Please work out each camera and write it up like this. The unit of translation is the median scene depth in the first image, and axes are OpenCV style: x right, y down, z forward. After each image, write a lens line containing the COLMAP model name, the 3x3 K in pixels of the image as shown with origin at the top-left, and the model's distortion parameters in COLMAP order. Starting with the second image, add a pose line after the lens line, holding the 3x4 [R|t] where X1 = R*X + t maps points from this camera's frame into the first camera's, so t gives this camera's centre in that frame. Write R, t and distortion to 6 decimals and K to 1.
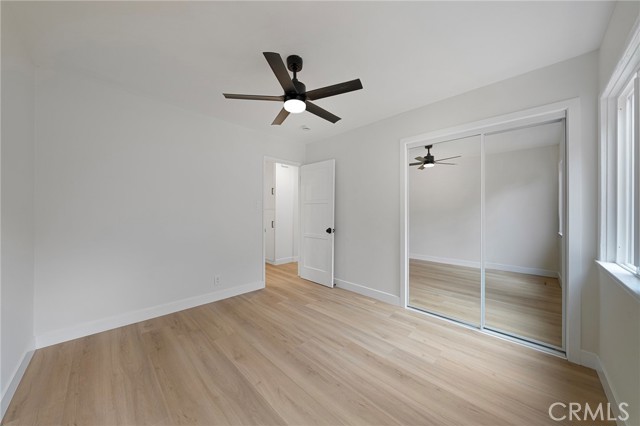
lens RADIAL K [[222.2, 0, 316.6], [0, 222.2, 212.7], [0, 0, 1]] dist [-0.000165, -0.000028]
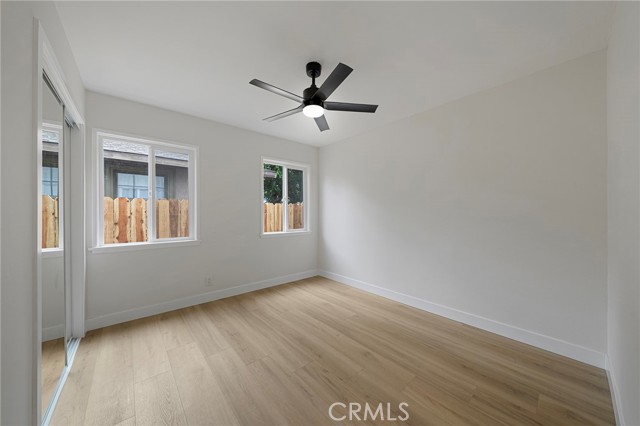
lens RADIAL K [[218.6, 0, 312.1], [0, 218.6, 216.7], [0, 0, 1]] dist [0.000034, 0.000028]
pose [[-0.995769, -0.005109, 0.091751, -0.185977], [-0.003540, 0.999845, 0.017249, -0.002980], [-0.091825, 0.016851, -0.995633, 2.023966]]
